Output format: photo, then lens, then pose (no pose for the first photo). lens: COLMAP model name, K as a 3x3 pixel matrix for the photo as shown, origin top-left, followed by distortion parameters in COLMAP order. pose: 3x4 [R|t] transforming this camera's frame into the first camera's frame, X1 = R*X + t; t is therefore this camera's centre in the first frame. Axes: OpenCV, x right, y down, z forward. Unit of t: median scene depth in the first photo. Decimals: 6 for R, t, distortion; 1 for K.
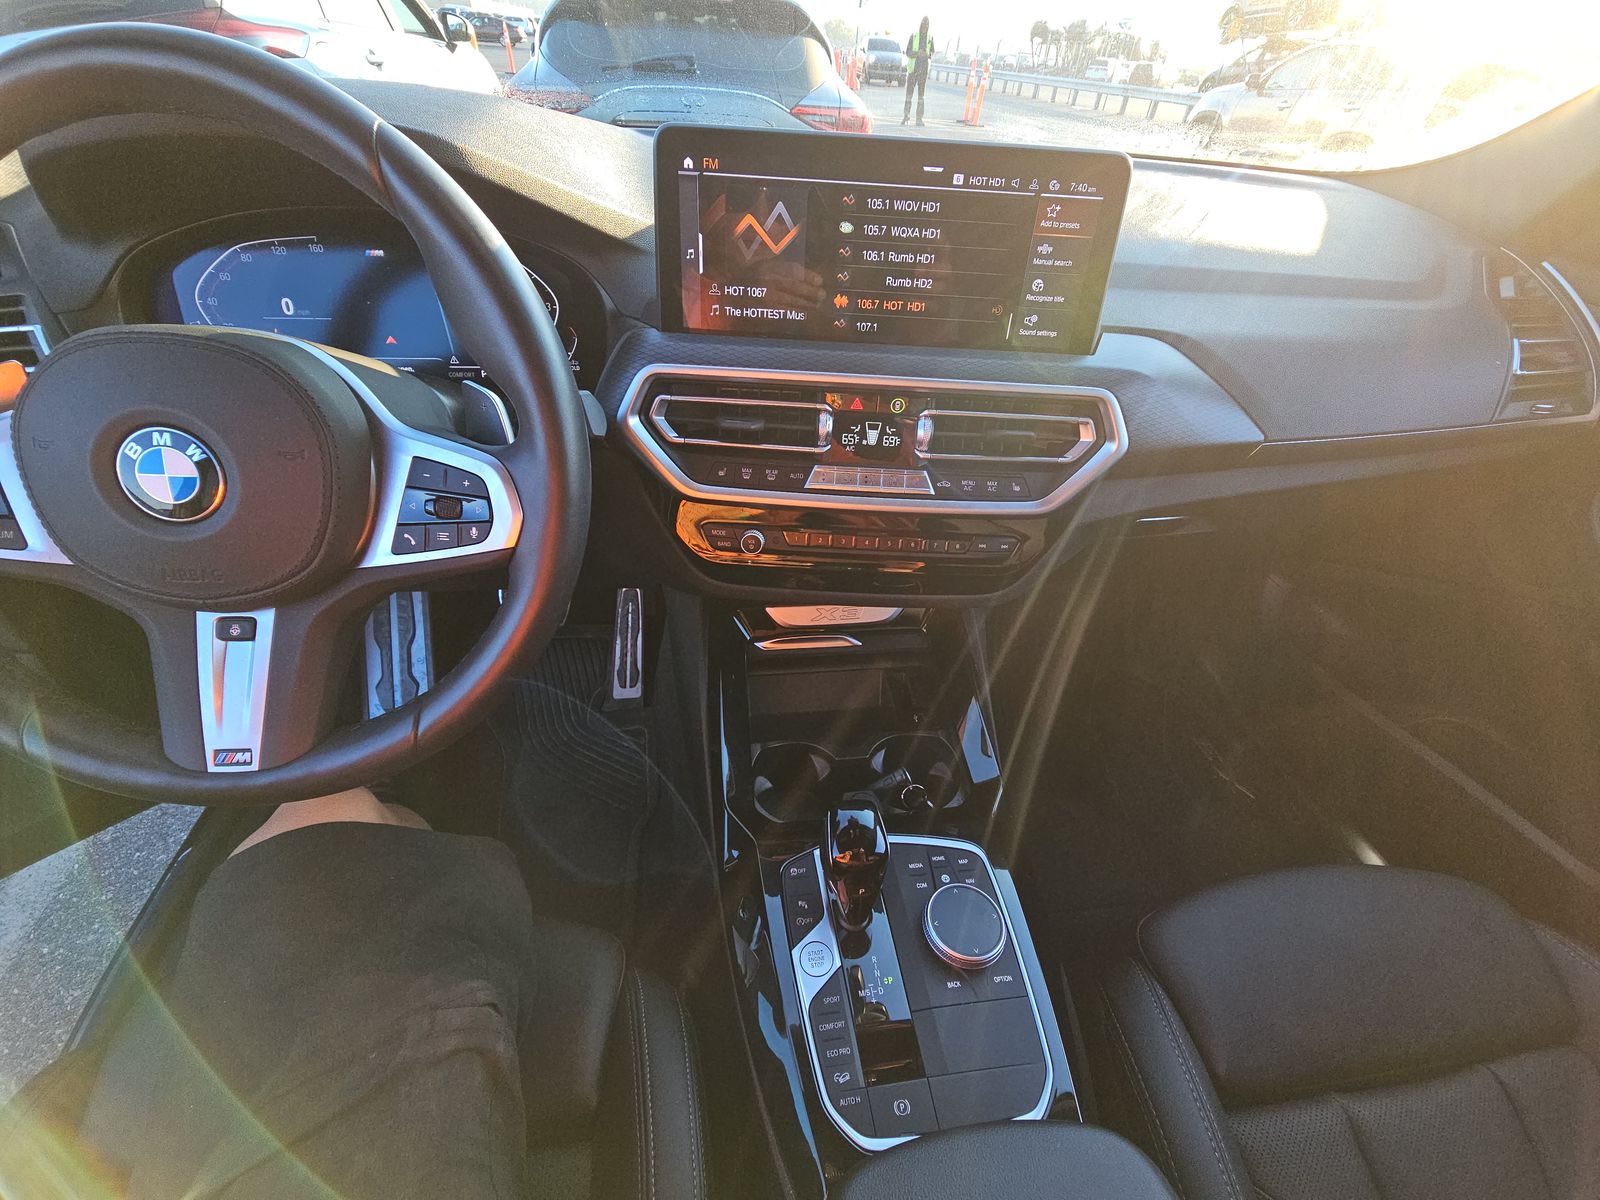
lens RADIAL K [[636.3, 0, 793.6], [0, 636.3, 605.4], [0, 0, 1]] dist [0.007731, -0.006420]
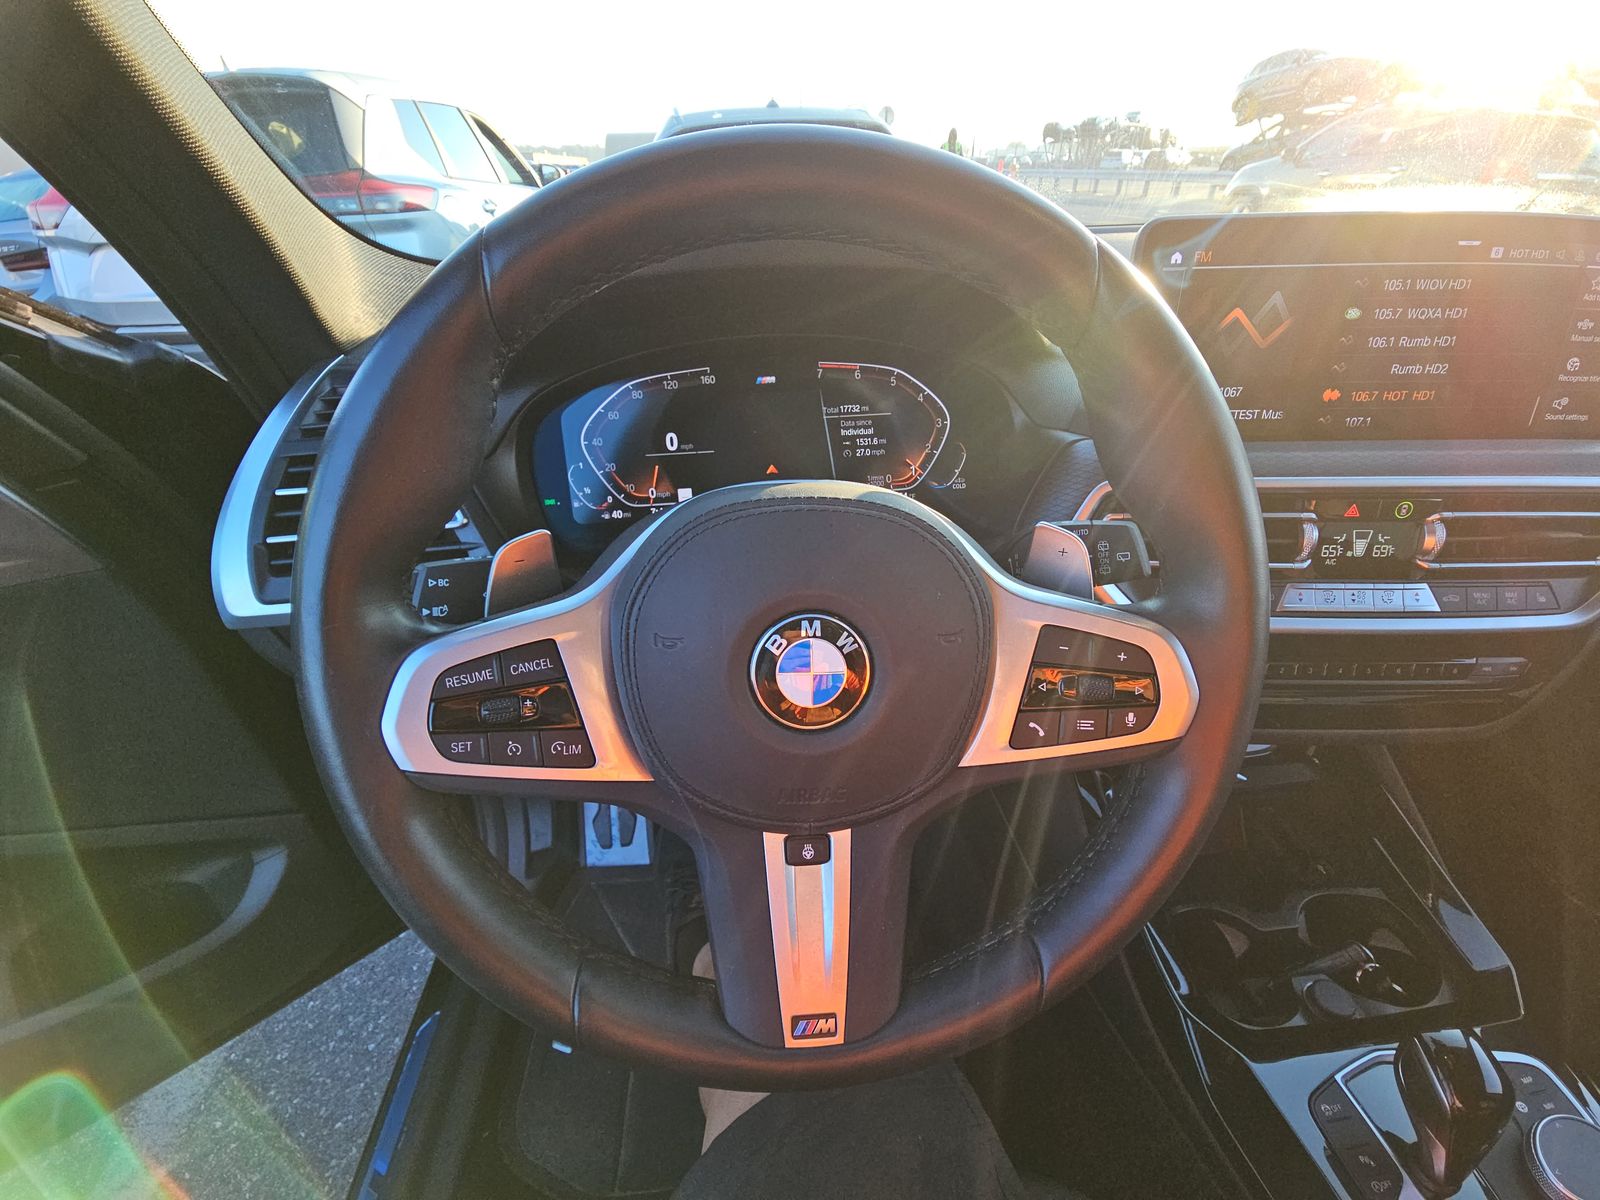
lens RADIAL K [[636.3, 0, 783.1], [0, 636.3, 611.0], [0, 0, 1]] dist [0.007731, -0.006420]
pose [[0.996850, -0.046930, -0.063940, -0.617958], [0.039377, 0.992624, -0.114657, -0.122782], [0.068849, 0.111778, 0.991345, 0.137224]]
